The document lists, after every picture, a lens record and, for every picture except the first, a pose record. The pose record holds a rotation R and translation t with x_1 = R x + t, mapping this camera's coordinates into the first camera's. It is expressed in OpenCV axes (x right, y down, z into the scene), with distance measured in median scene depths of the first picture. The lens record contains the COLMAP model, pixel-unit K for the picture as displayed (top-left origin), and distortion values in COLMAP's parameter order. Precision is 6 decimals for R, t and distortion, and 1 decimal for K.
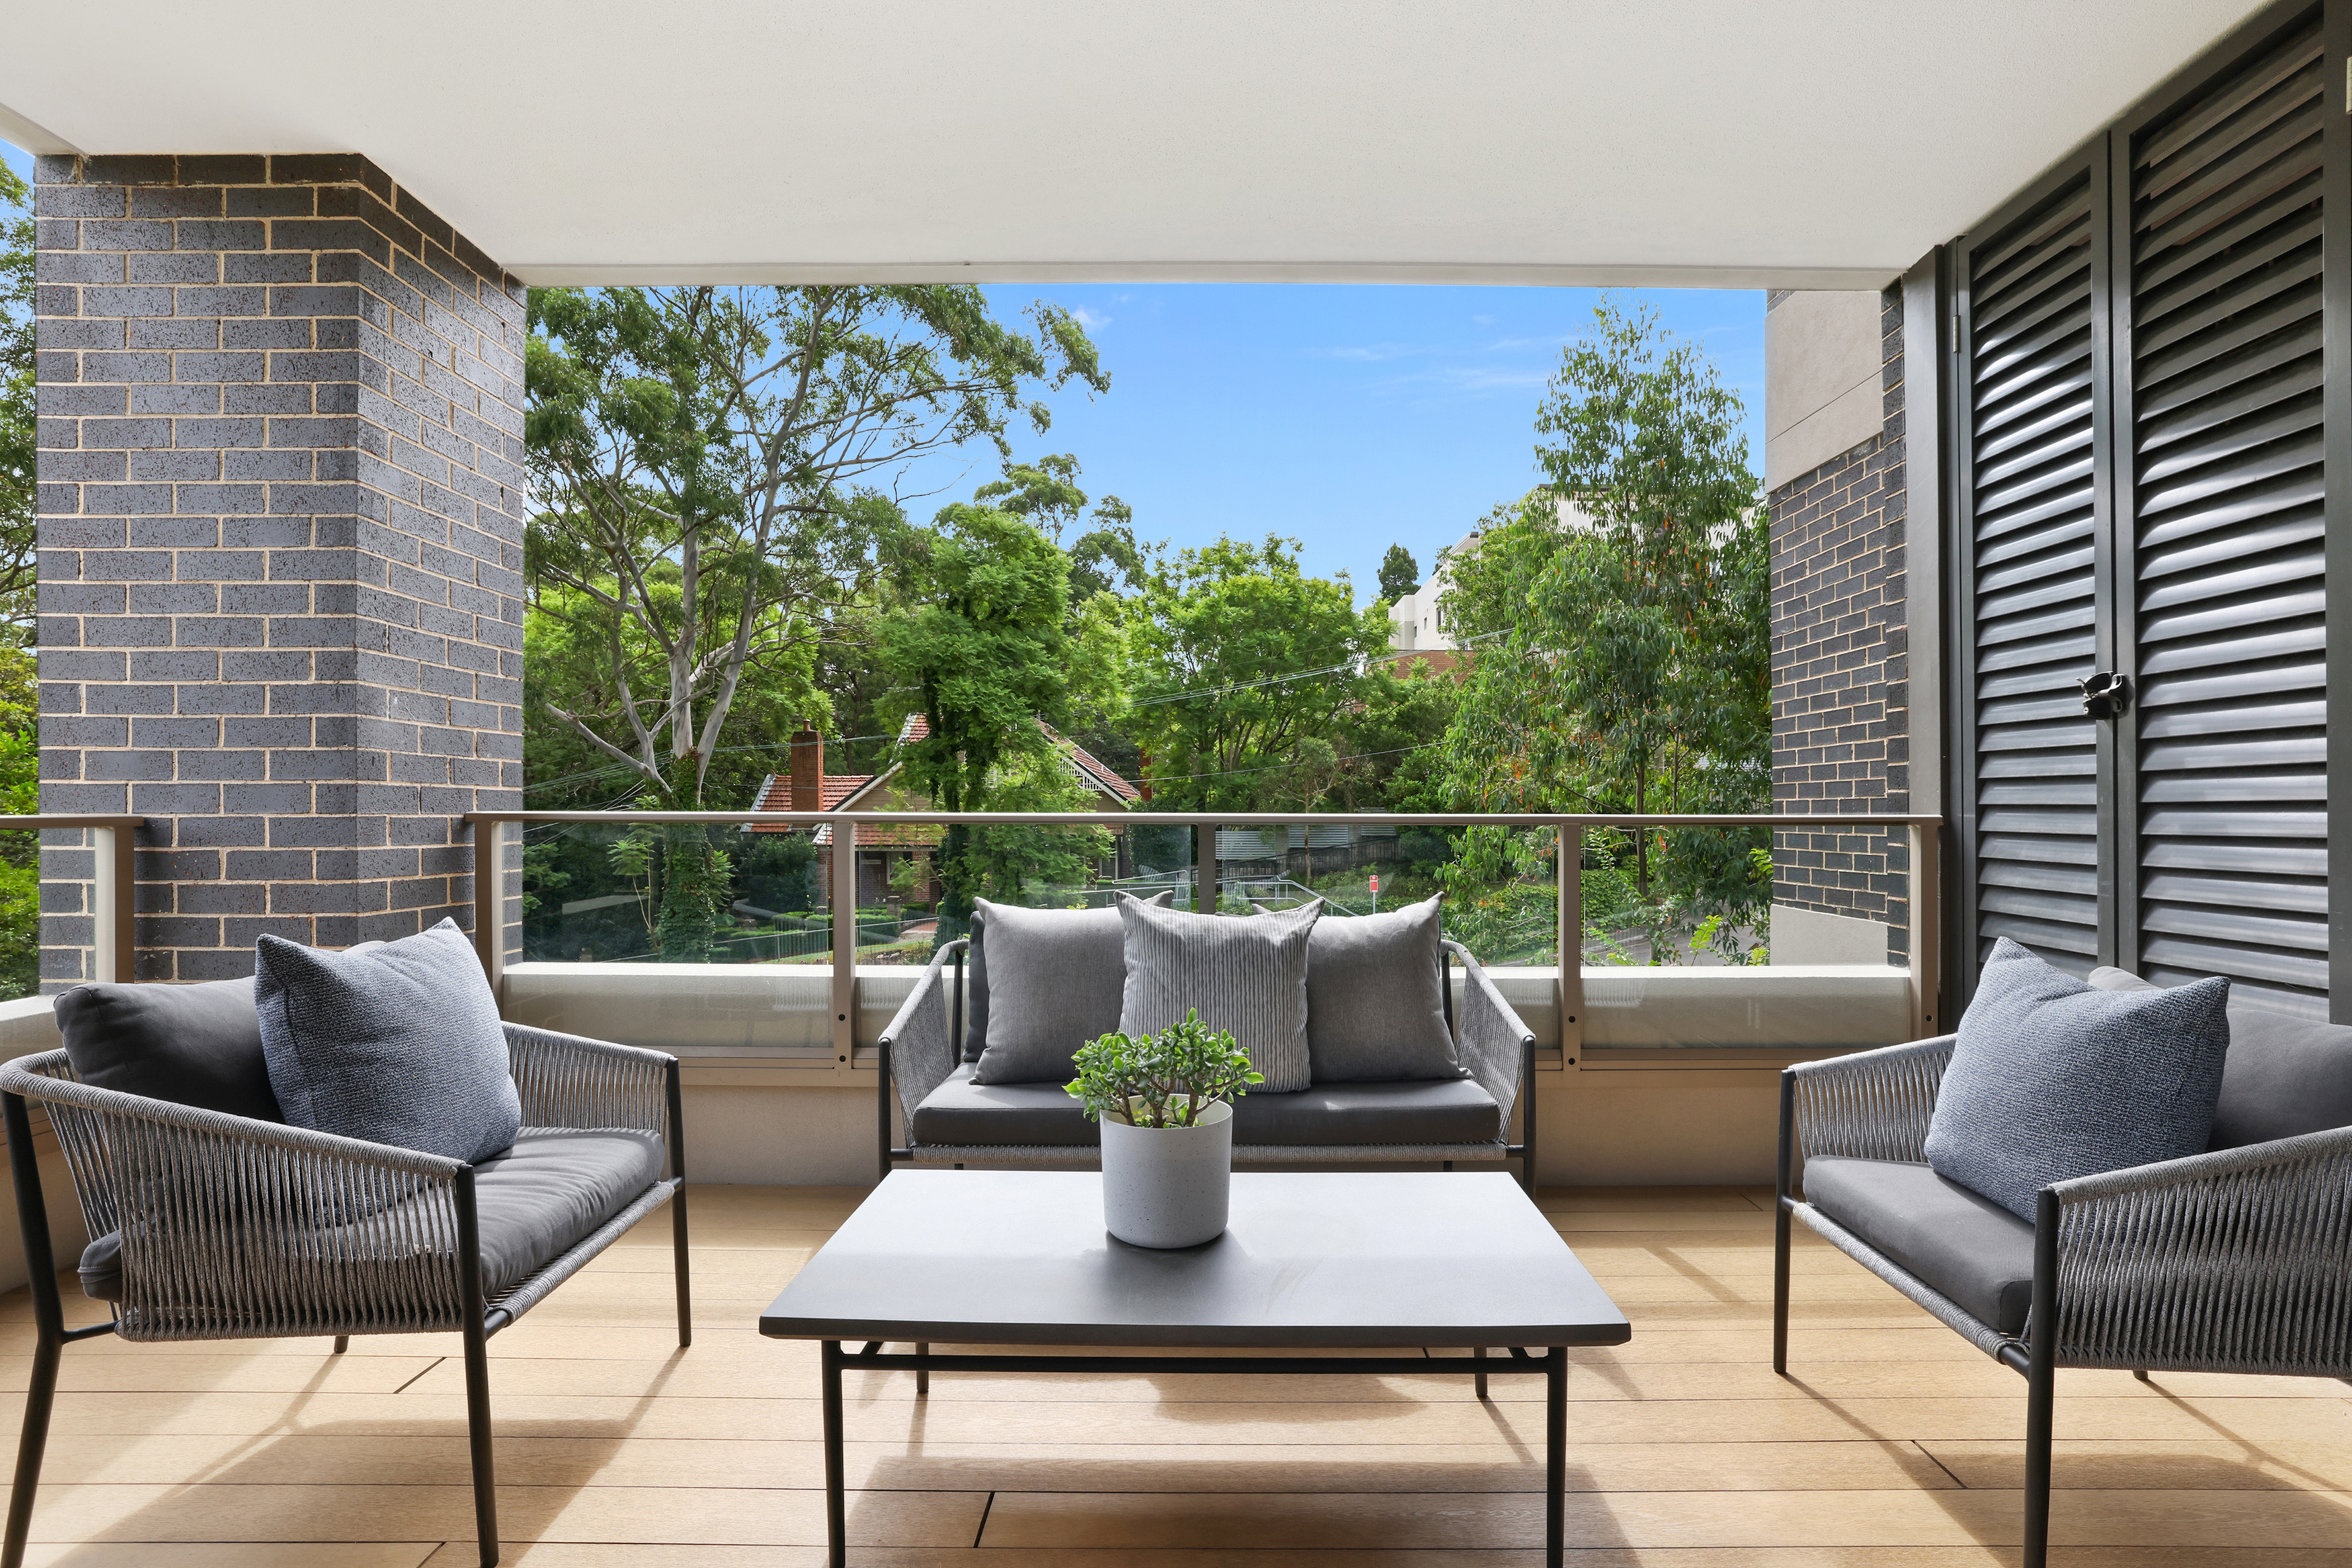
lens RADIAL K [[1104.5, 0, 1181.0], [0, 1104.5, 776.6], [0, 0, 1]] dist [-0.028305, 0.020815]
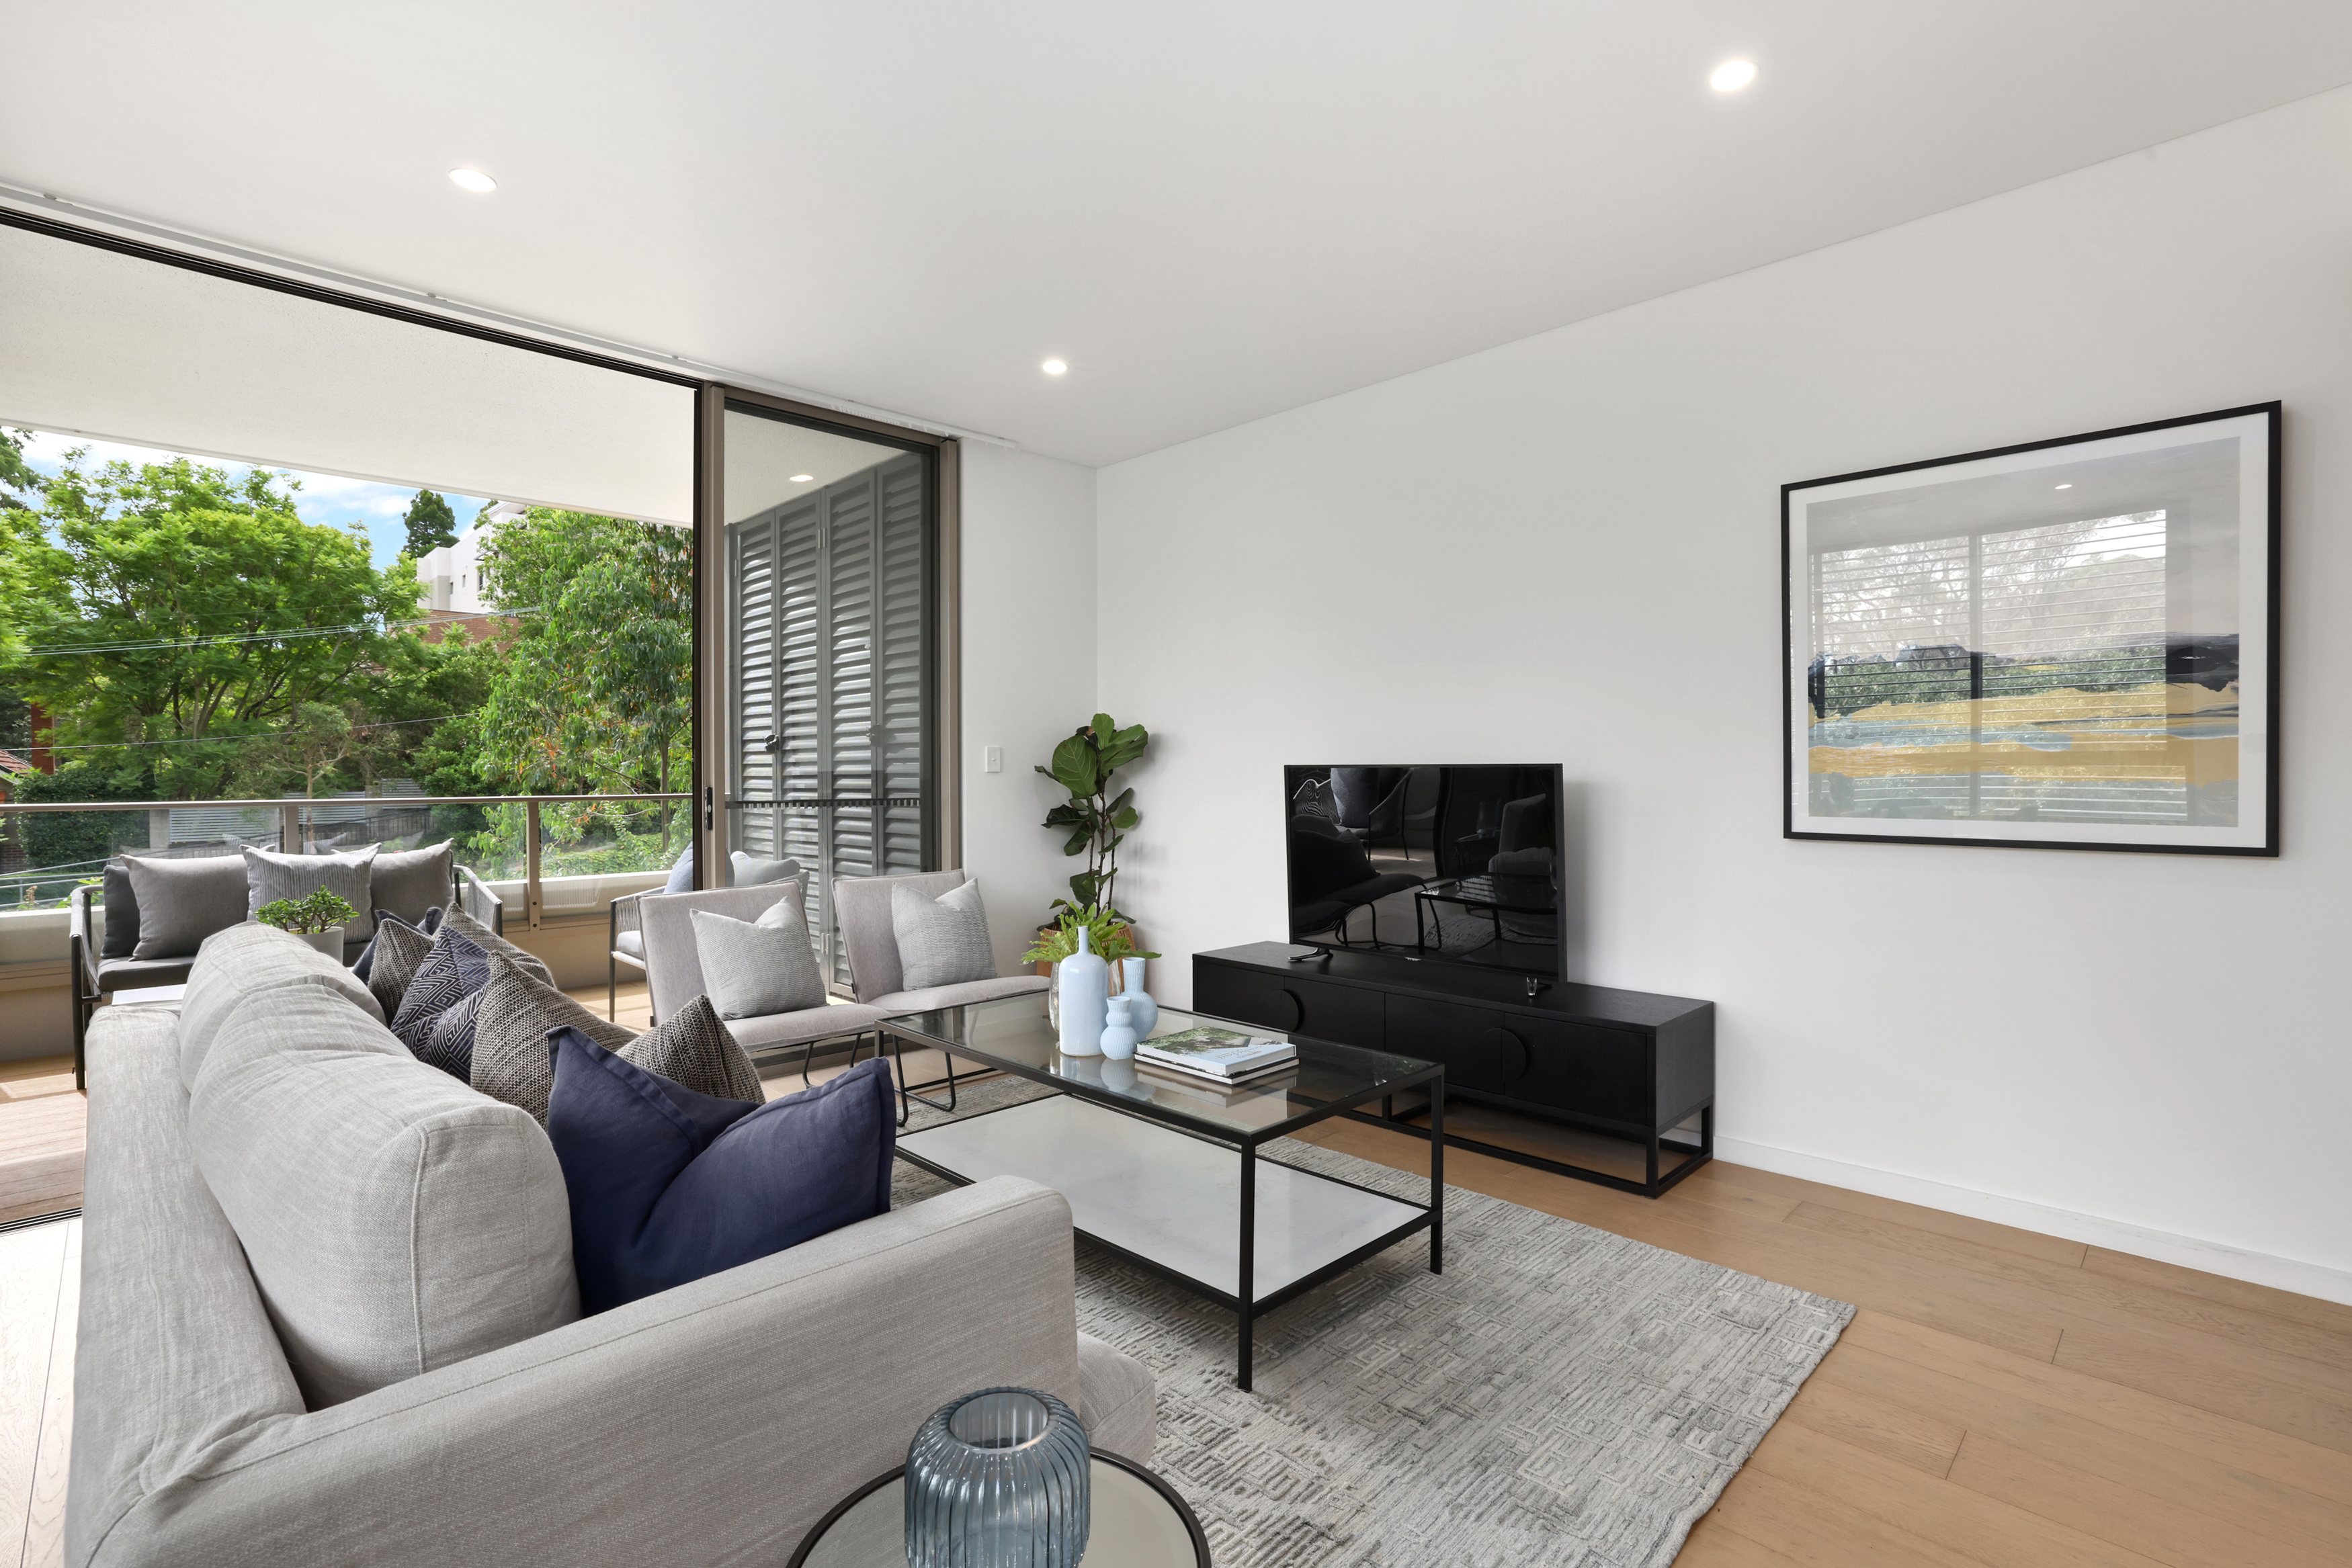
lens RADIAL K [[1104.5, 0, 1181.0], [0, 1104.5, 776.6], [0, 0, 1]] dist [-0.028305, 0.020815]
pose [[0.699891, -0.005421, 0.714229, -0.026197], [-0.016505, 0.999581, 0.023760, -0.007601], [-0.714059, -0.028418, 0.699509, -0.136360]]
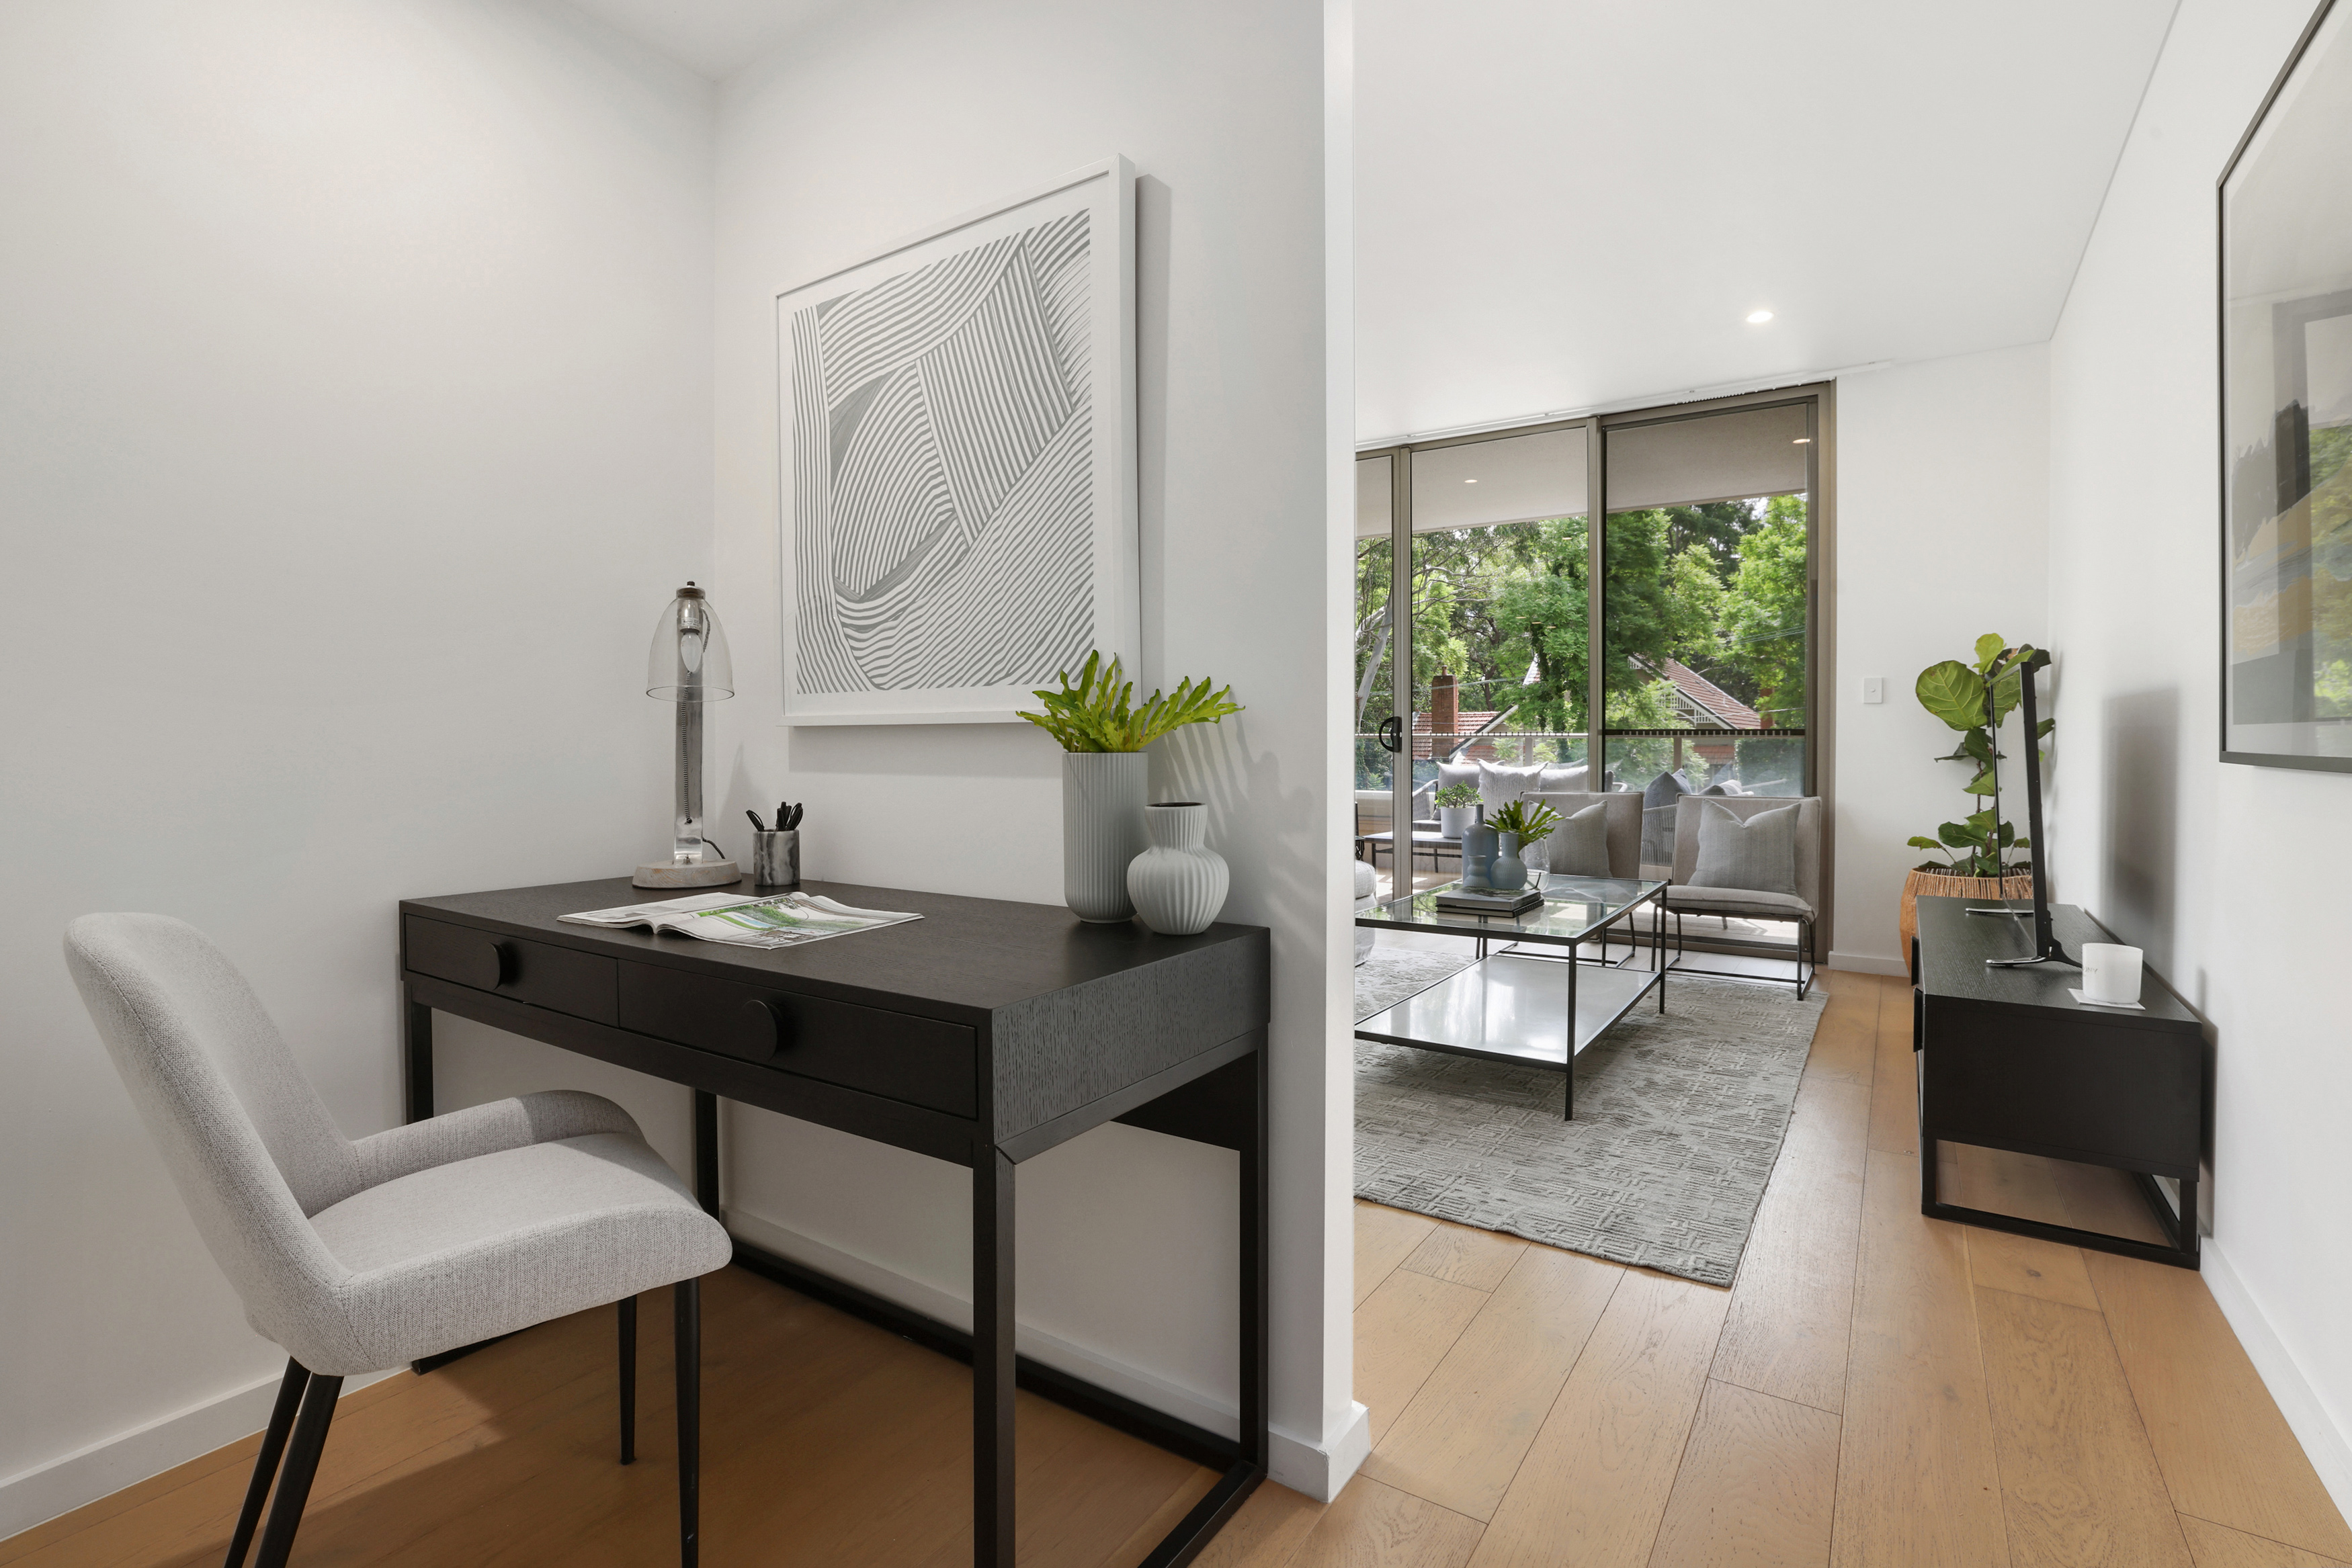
lens RADIAL K [[1071.8, 0, 1170.6], [0, 1071.8, 741.2], [0, 0, 1]] dist [0.000829, 0.000003]
pose [[0.830334, -0.000206, -0.557267, 0.091634], [0.016031, 0.999595, 0.023517, -0.003110], [0.557036, -0.028461, 0.830000, -0.200368]]
